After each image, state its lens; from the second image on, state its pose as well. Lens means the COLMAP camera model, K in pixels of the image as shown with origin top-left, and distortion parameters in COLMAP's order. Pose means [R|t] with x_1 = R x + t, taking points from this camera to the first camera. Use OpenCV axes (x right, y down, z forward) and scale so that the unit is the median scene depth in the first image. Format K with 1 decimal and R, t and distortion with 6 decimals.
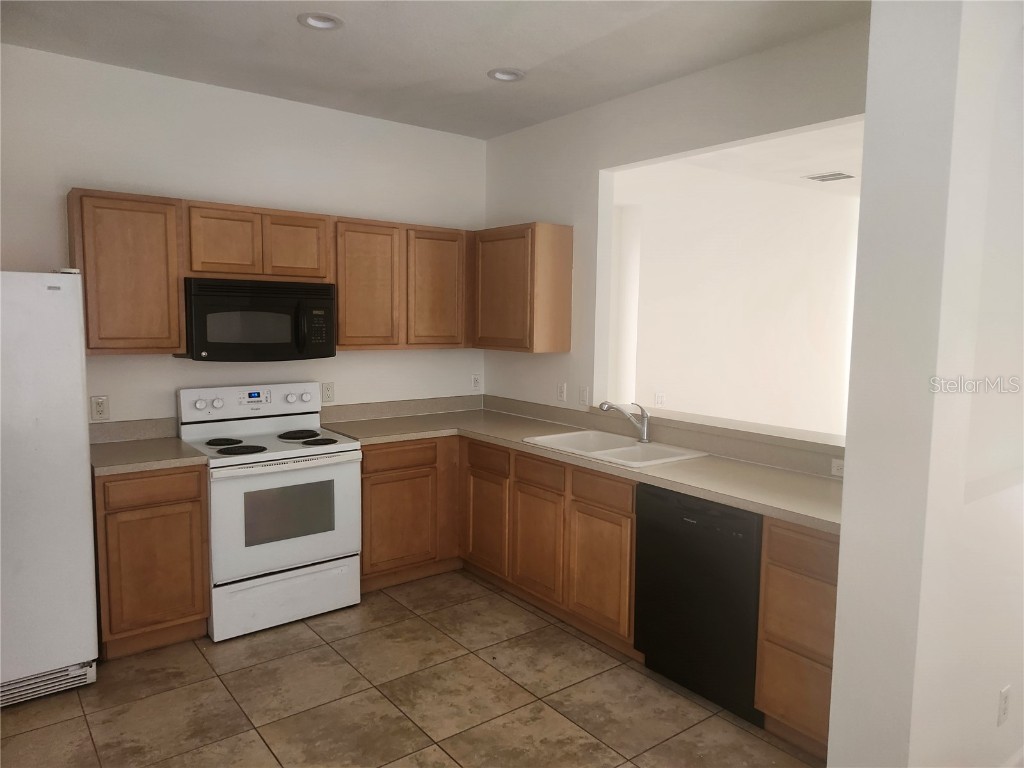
lens RADIAL K [[705.1, 0, 513.9], [0, 705.1, 378.4], [0, 0, 1]] dist [0.093388, -0.113240]
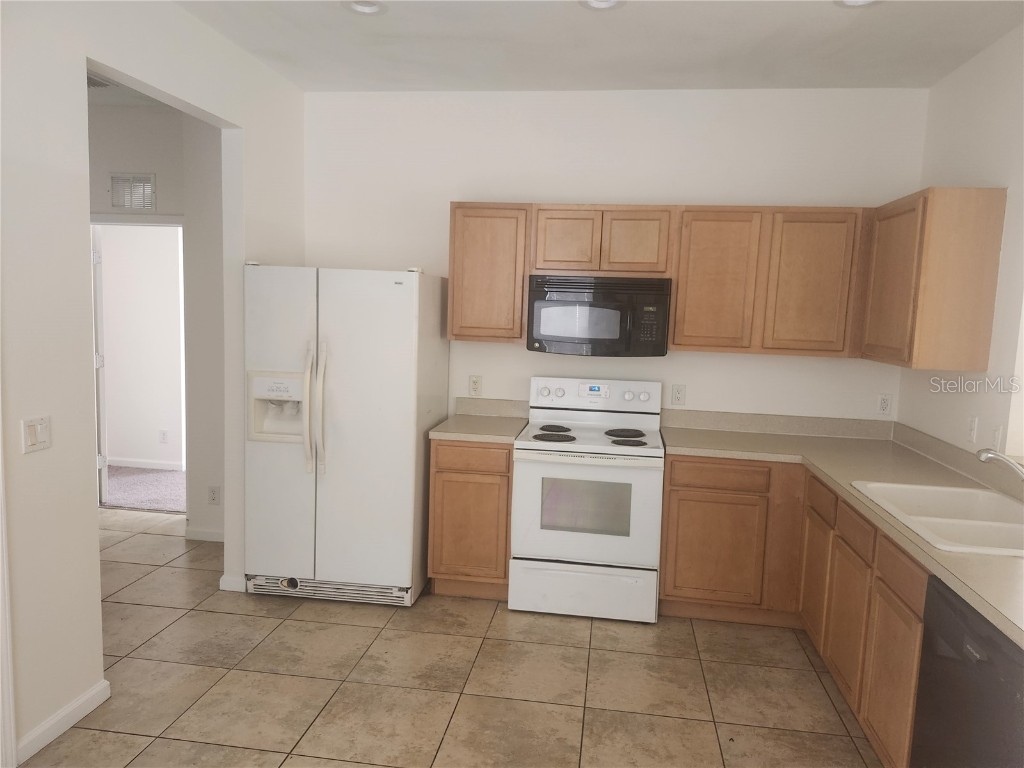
lens RADIAL K [[711.1, 0, 509.4], [0, 711.1, 379.3], [0, 0, 1]] dist [0.109783, -0.166542]
pose [[0.696247, 0.088420, -0.712336, 0.304562], [-0.092226, 0.995178, 0.033385, -0.013971], [0.711853, 0.042452, 0.701044, 0.207974]]
